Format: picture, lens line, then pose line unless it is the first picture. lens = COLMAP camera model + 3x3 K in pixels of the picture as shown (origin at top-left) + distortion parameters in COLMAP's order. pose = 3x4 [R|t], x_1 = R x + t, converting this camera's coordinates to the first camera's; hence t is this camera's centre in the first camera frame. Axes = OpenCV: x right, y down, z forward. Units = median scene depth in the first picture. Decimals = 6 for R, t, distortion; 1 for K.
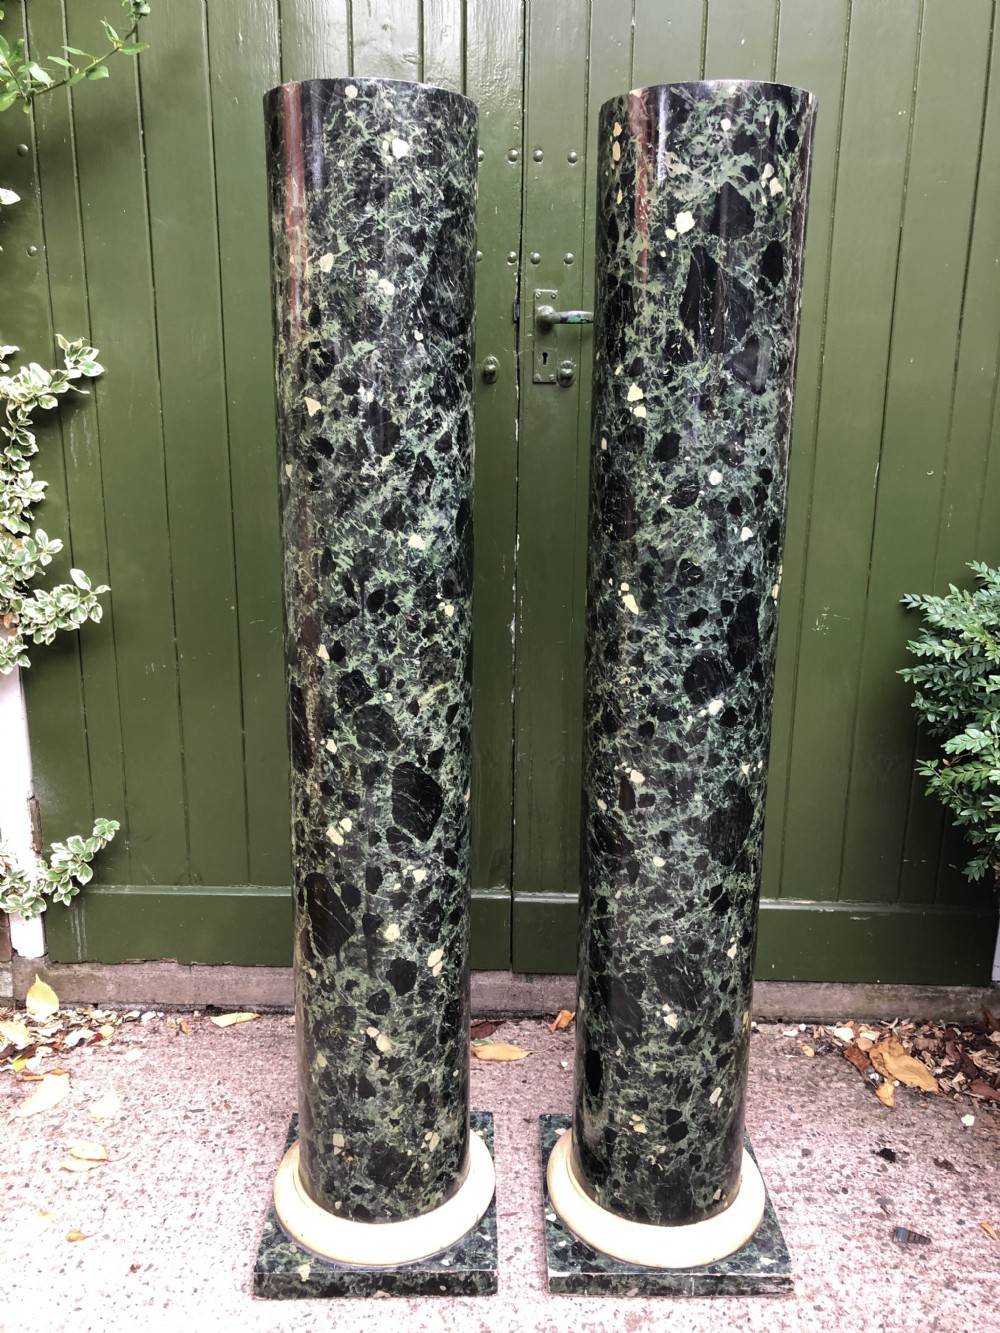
lens RADIAL K [[1112.6, 0, 499.1], [0, 1112.6, 655.8], [0, 0, 1]] dist [0.035104, -0.046137]
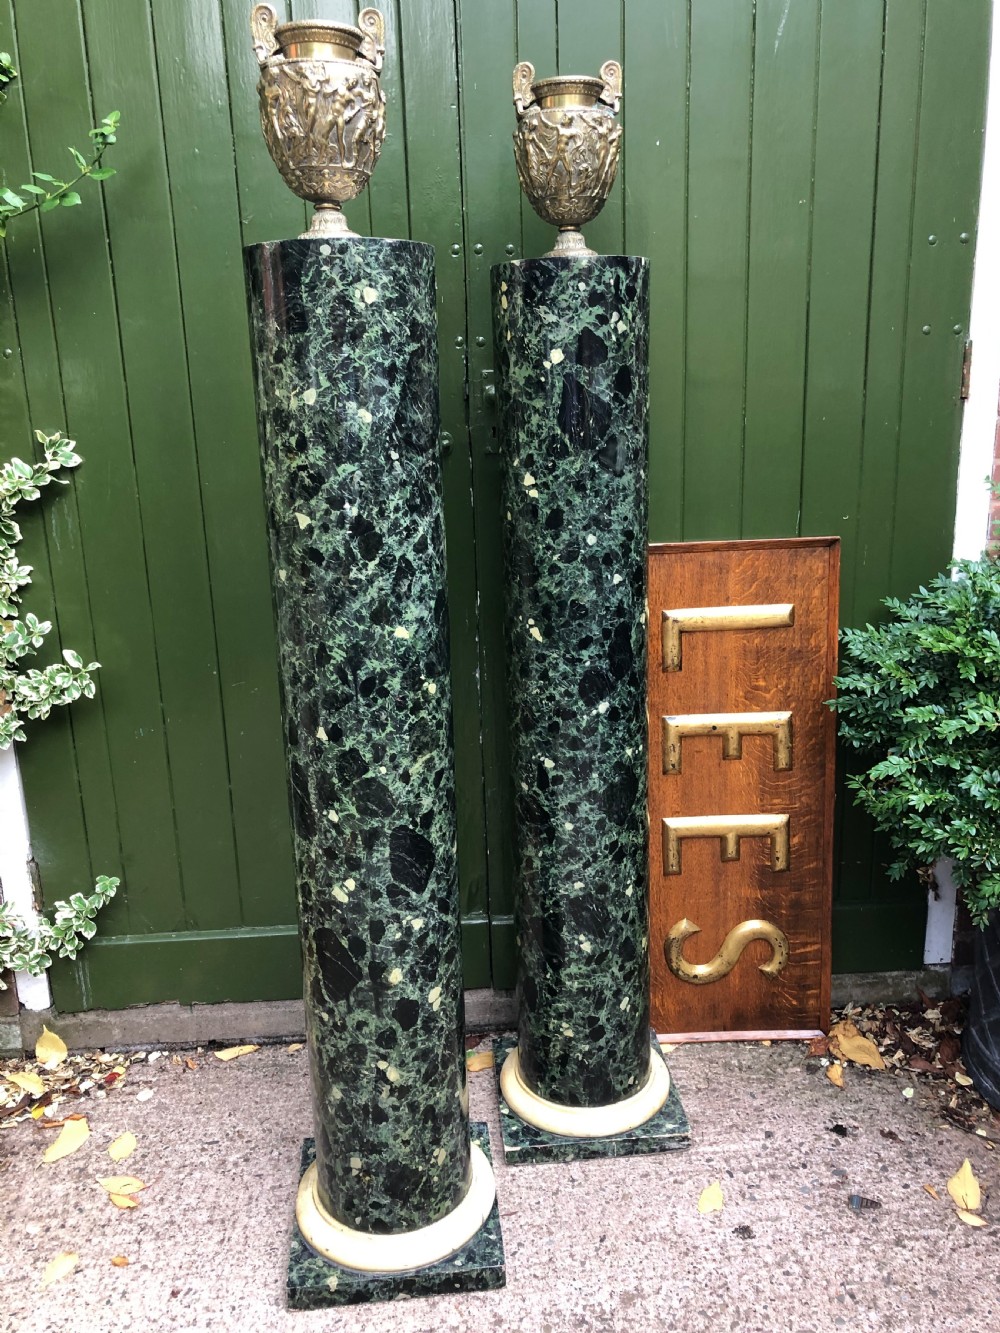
lens RADIAL K [[1112.6, 0, 504.5], [0, 1112.6, 655.8], [0, 0, 1]] dist [0.035104, -0.046137]
pose [[0.996493, -0.057737, 0.060571, -0.036041], [0.056941, 0.998268, 0.014790, -0.082088], [-0.061320, -0.011289, 0.998054, -0.119031]]
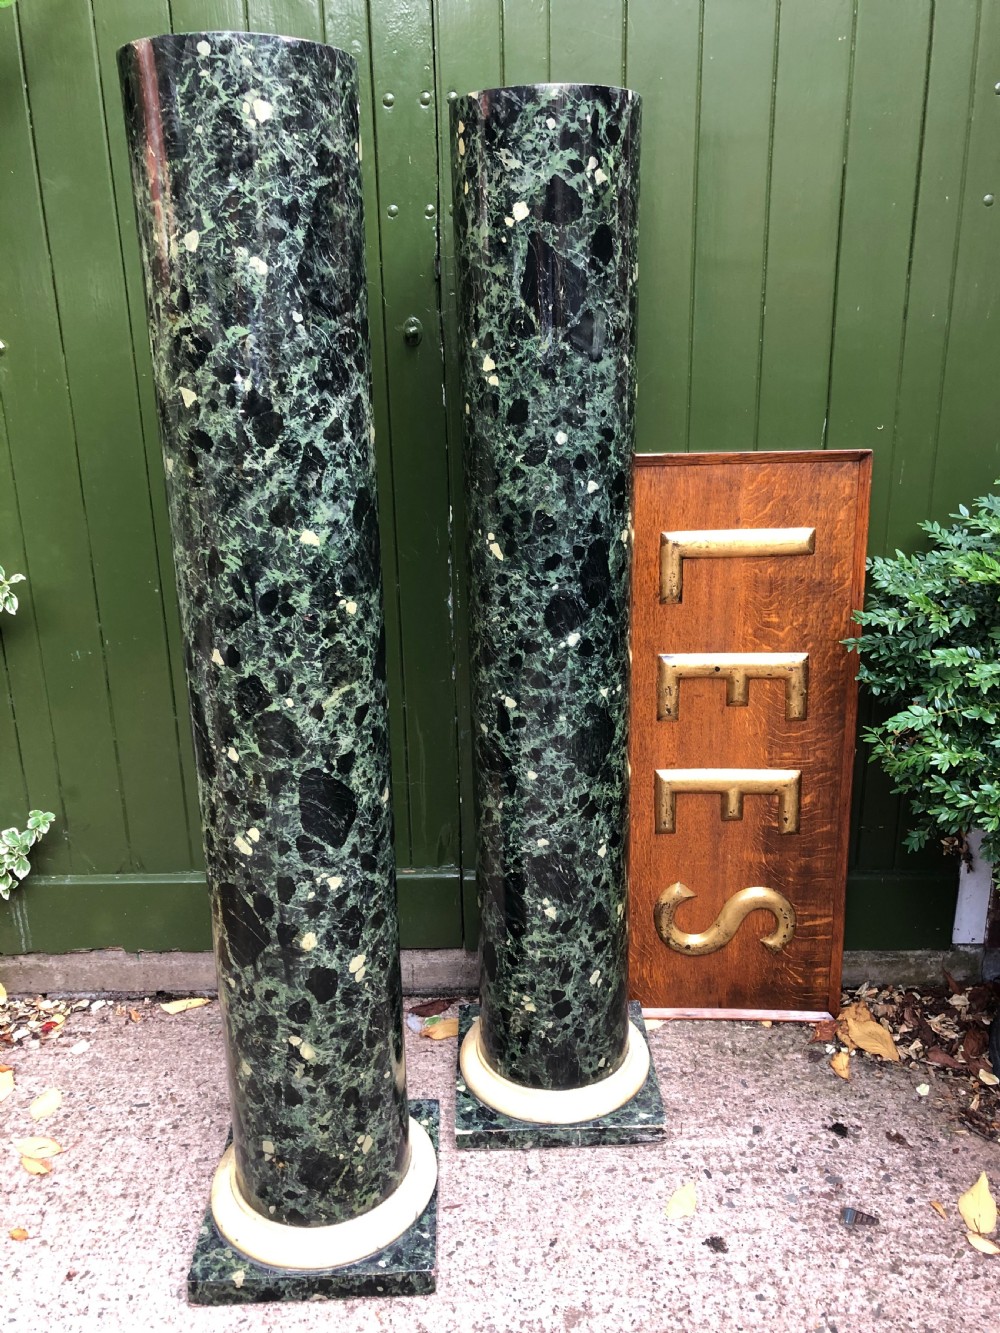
lens RADIAL K [[1112.6, 0, 499.8], [0, 1112.6, 658.6], [0, 0, 1]] dist [0.035104, -0.046137]
pose [[0.999515, -0.031143, -0.000755, 0.076129], [0.031127, 0.997431, 0.064520, -0.052017], [-0.001256, -0.064512, 0.997916, 0.052883]]
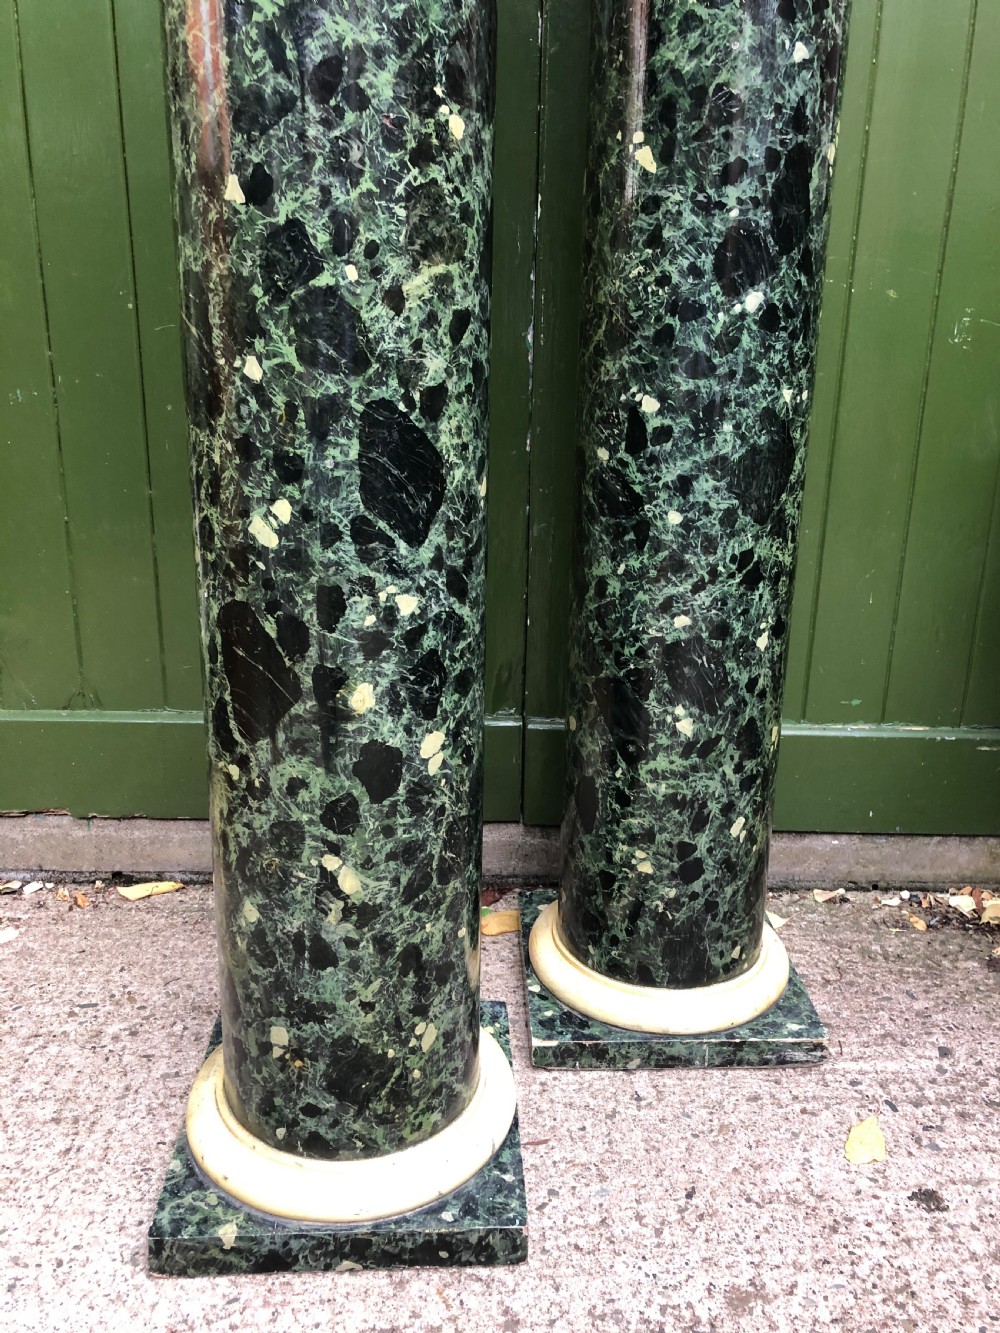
lens RADIAL K [[1112.6, 0, 503.9], [0, 1112.6, 660.2], [0, 0, 1]] dist [0.035104, -0.046137]
pose [[0.999507, -0.000592, 0.031381, -0.036756], [-0.001421, 0.997943, 0.064097, 0.185322], [-0.031355, -0.064110, 0.997450, 0.387745]]
